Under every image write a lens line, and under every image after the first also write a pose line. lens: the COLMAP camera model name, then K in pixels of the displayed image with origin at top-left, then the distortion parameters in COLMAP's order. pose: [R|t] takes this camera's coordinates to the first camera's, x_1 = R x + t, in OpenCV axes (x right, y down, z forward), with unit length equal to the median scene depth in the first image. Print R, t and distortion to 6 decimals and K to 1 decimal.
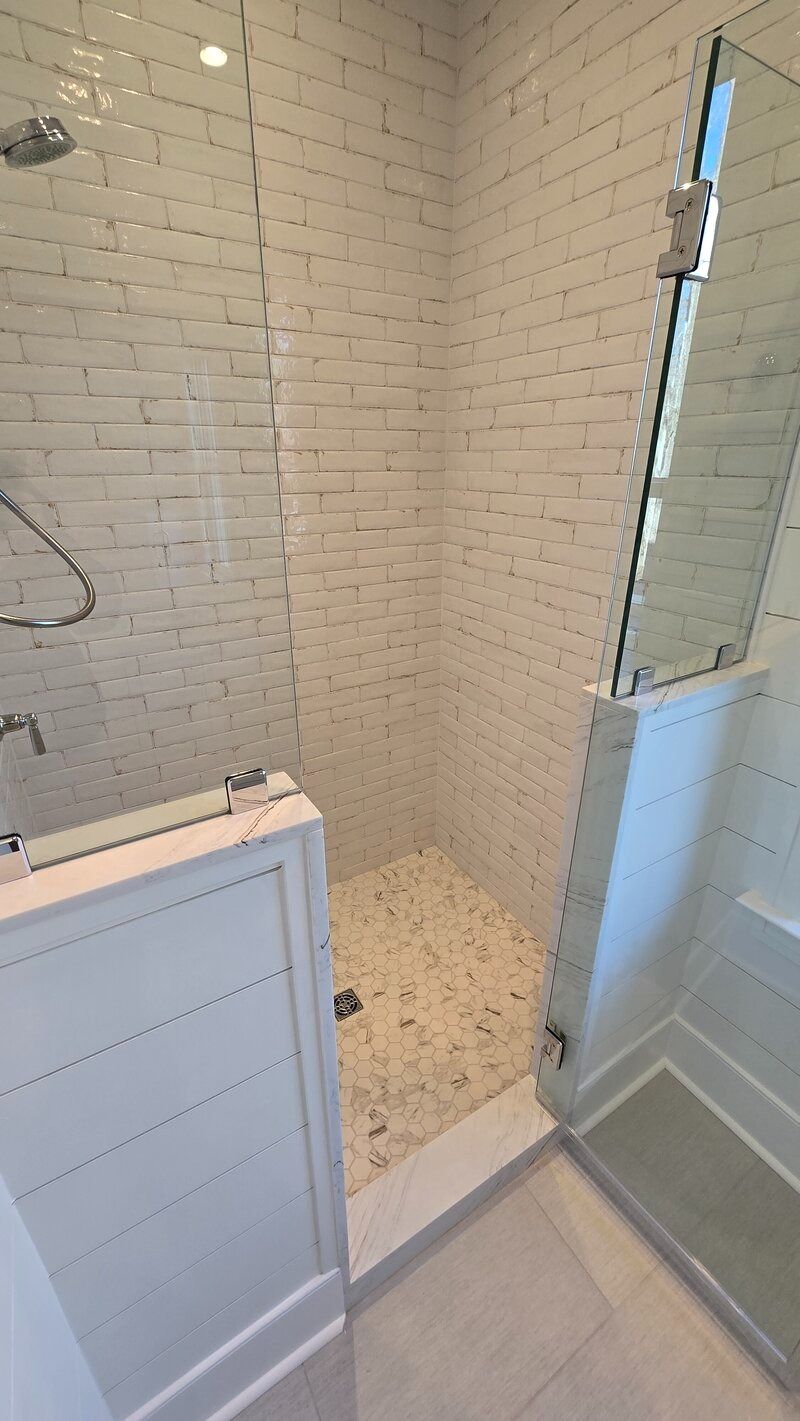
lens RADIAL K [[577.1, 0, 395.3], [0, 577.1, 705.9], [0, 0, 1]] dist [-0.007091, 0.001960]
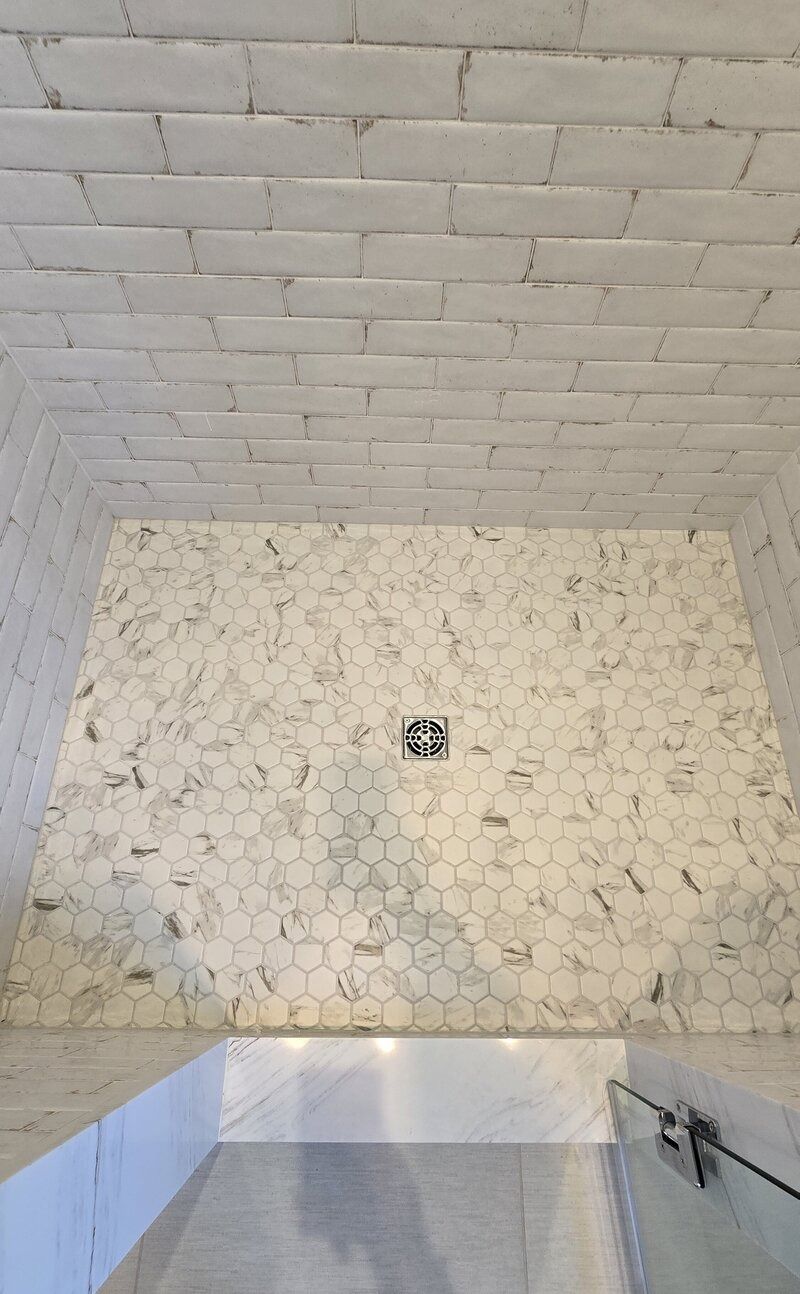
lens RADIAL K [[583.1, 0, 399.1], [0, 583.1, 710.0], [0, 0, 1]] dist [0.001317, 0.000228]
pose [[0.850444, 0.495446, -0.176858, -0.014883], [-0.226704, 0.648530, 0.726646, 0.044758], [0.474711, -0.577877, 0.663858, 0.609043]]
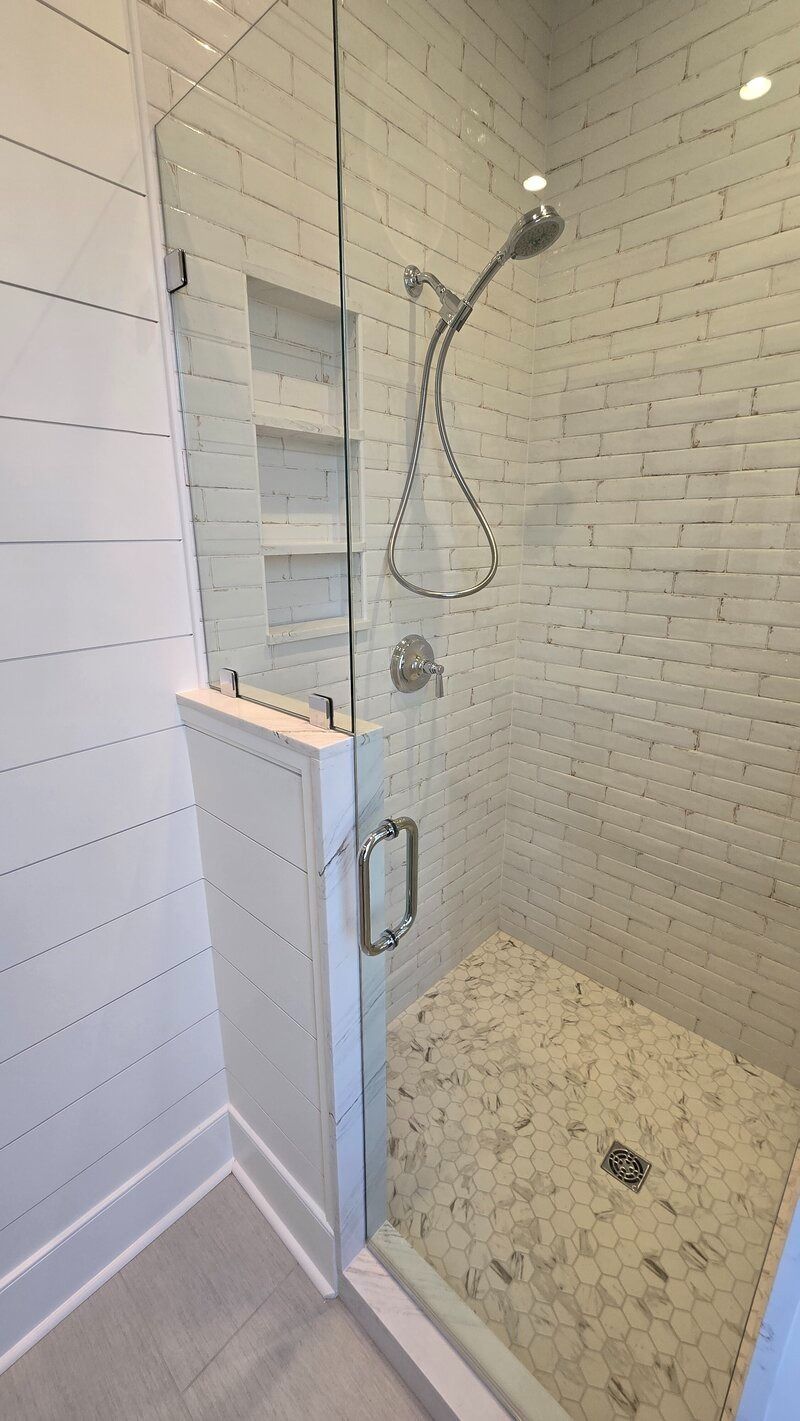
lens RADIAL K [[577.1, 0, 396.5], [0, 577.1, 704.1], [0, 0, 1]] dist [-0.007091, 0.001960]
pose [[0.271799, 0.277835, -0.921376, 0.379697], [-0.377252, 0.911549, 0.163586, -0.053364], [0.885329, 0.303128, 0.352571, 0.287549]]
